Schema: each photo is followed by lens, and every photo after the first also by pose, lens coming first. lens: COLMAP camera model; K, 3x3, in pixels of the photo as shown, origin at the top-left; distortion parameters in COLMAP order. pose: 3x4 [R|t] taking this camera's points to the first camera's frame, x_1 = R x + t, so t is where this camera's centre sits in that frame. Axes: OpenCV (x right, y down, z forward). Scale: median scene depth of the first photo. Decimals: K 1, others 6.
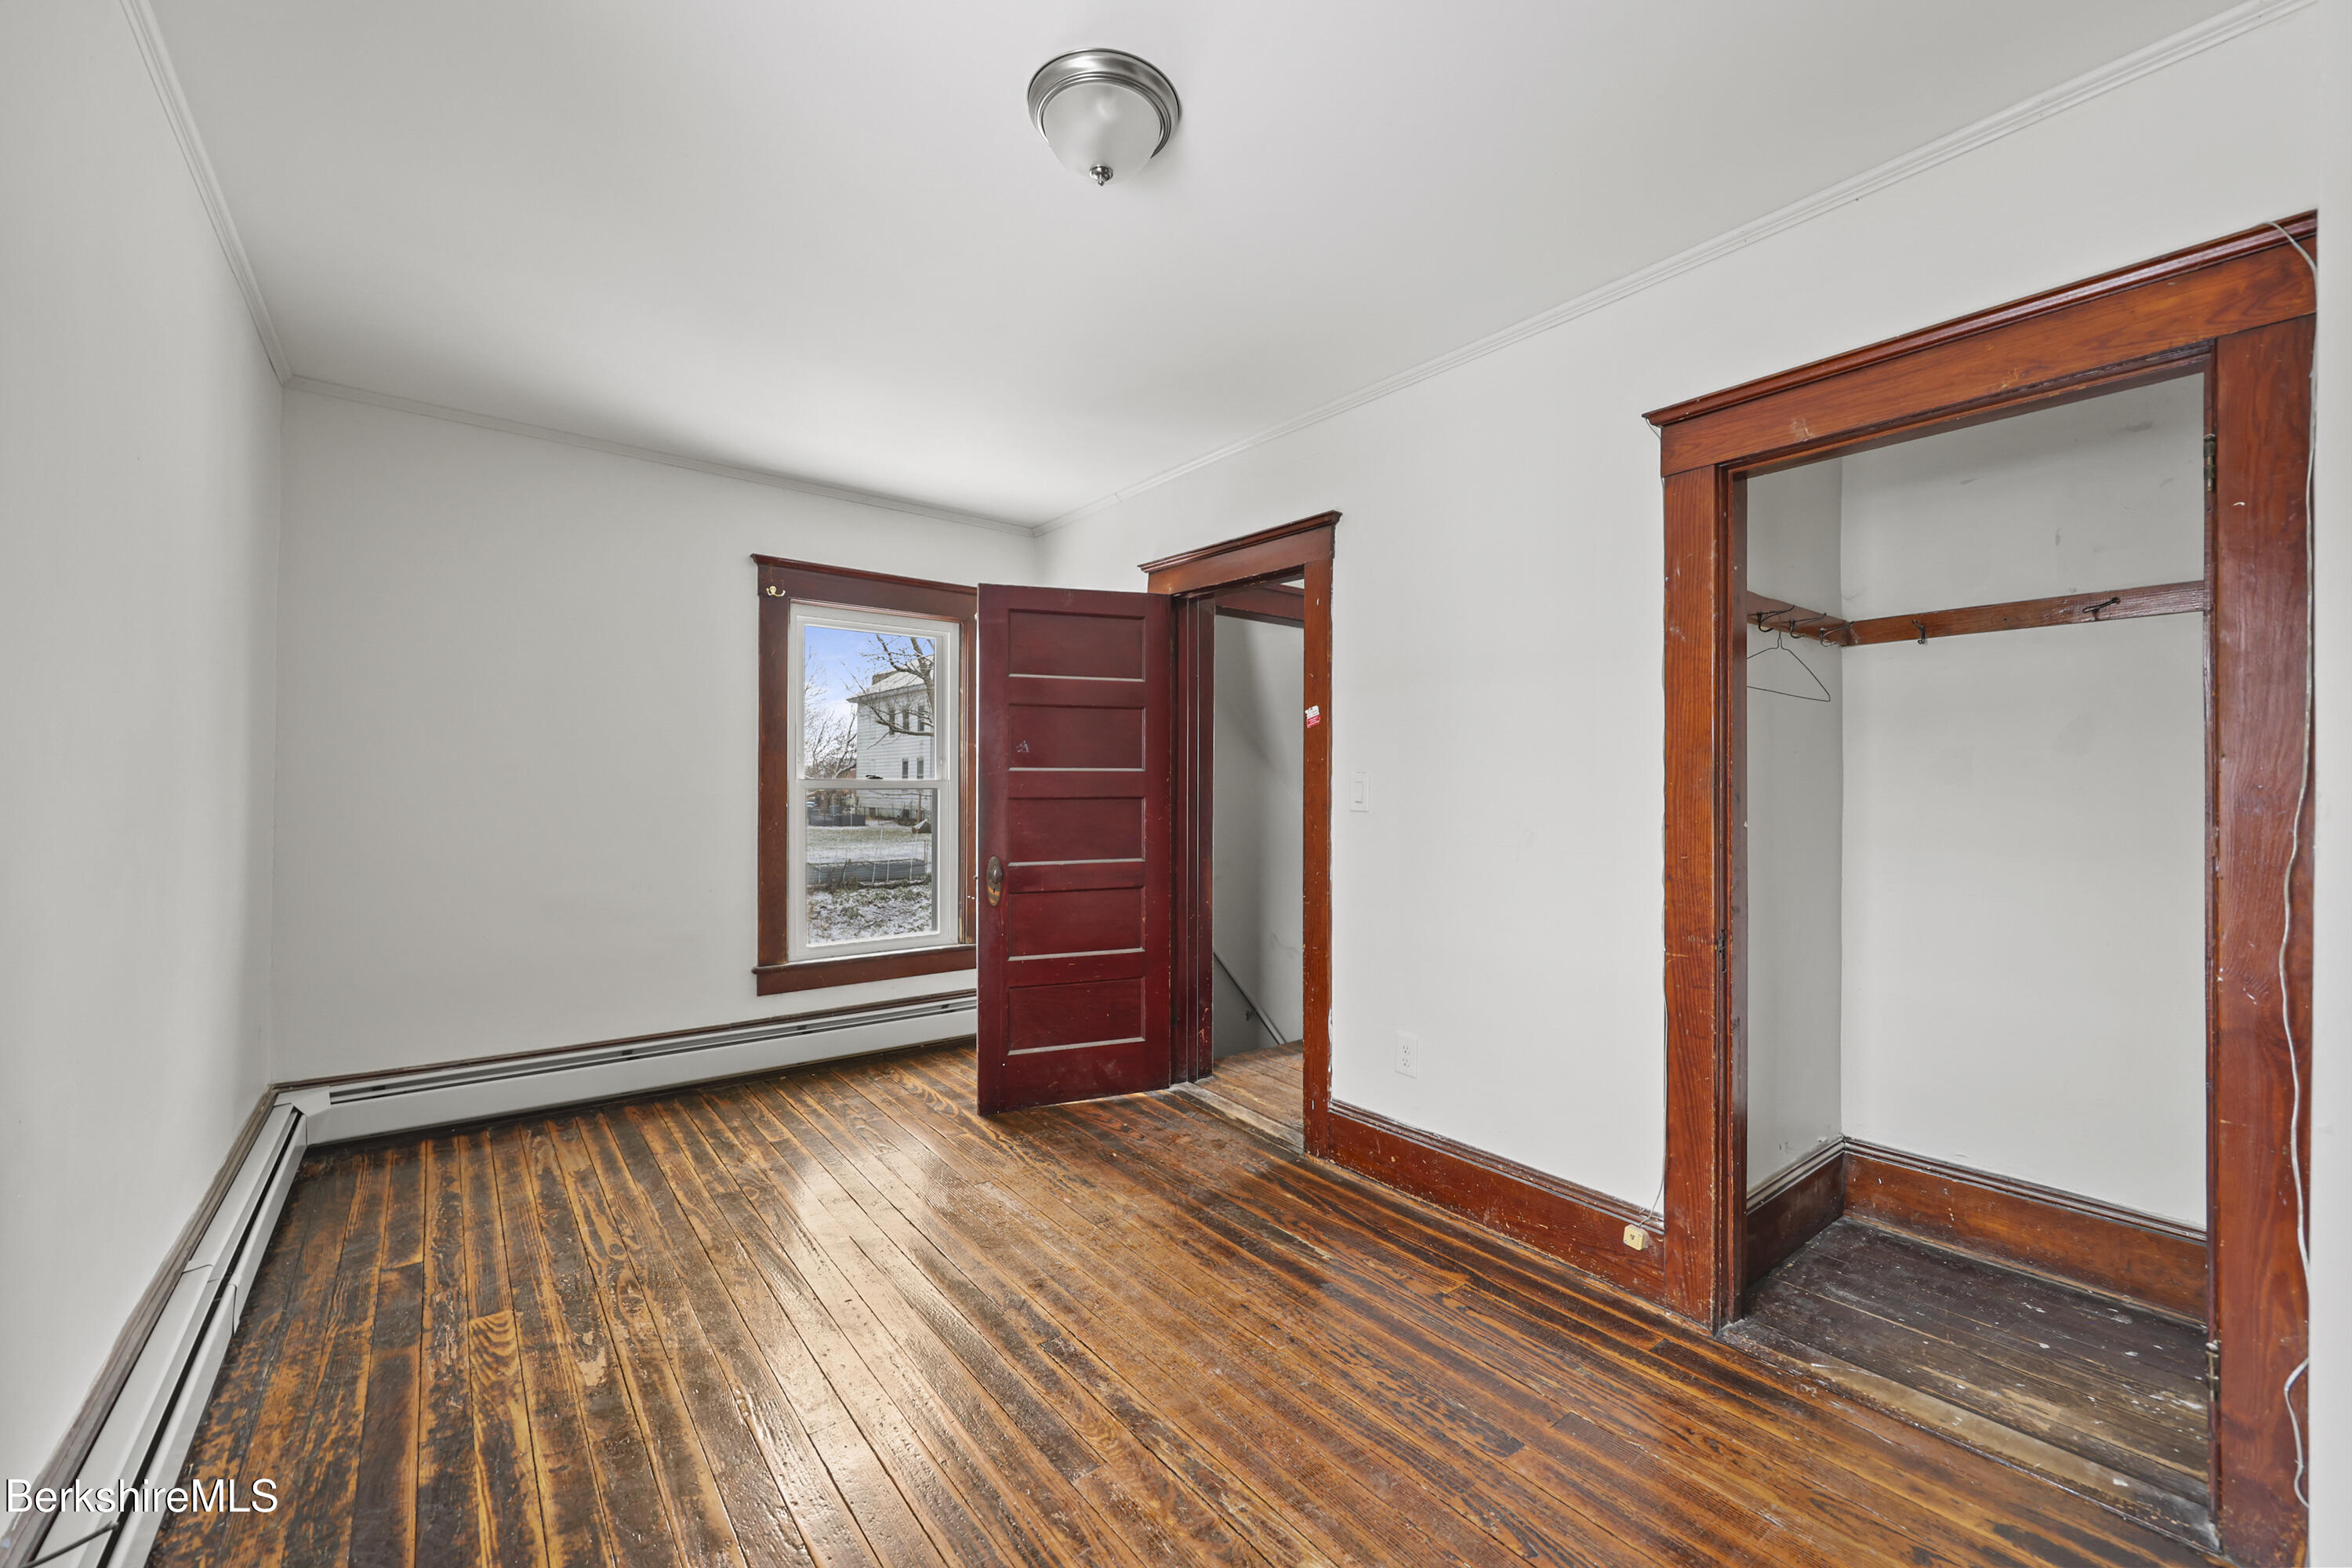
lens RADIAL K [[918.9, 0, 1173.2], [0, 918.9, 782.4], [0, 0, 1]] dist [-0.000338, -0.000223]
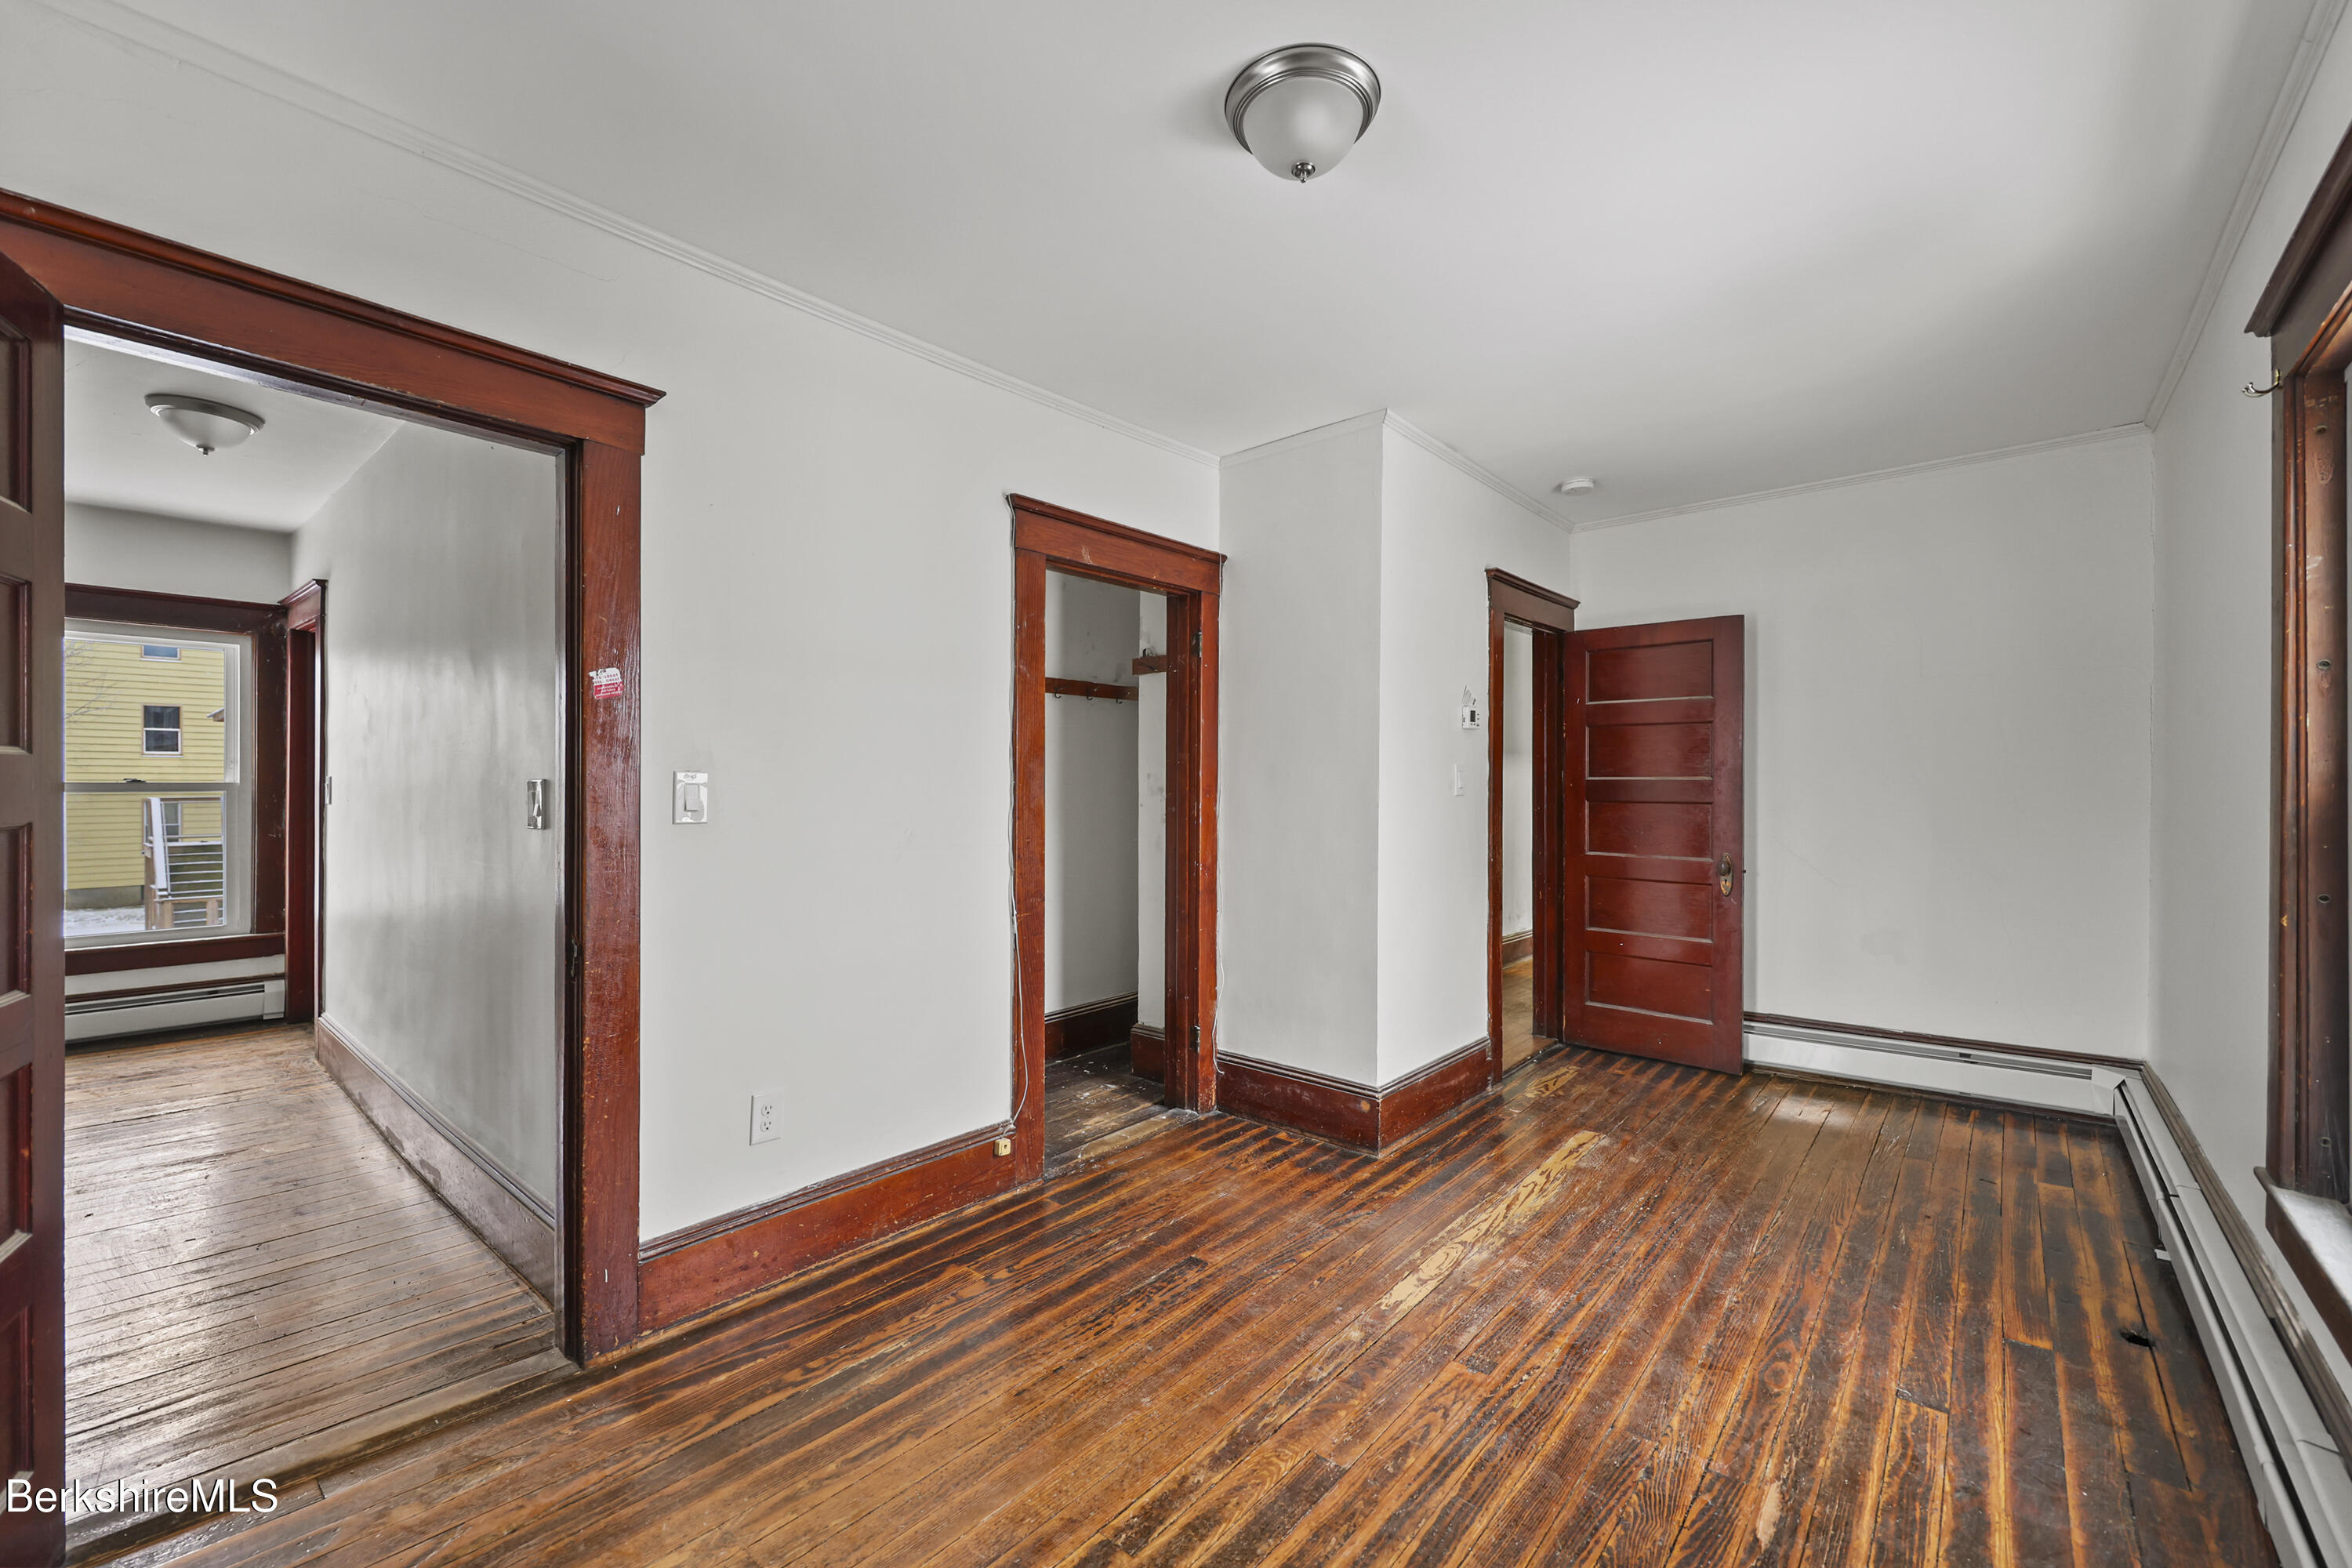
lens RADIAL K [[955.1, 0, 1172.2], [0, 955.1, 782.7], [0, 0, 1]] dist [-0.002723, 0.000900]
pose [[-0.179469, -0.004593, 0.983753, -0.888461], [-0.004657, 0.999982, 0.003819, -0.008166], [-0.983753, -0.003896, -0.179488, 1.096866]]
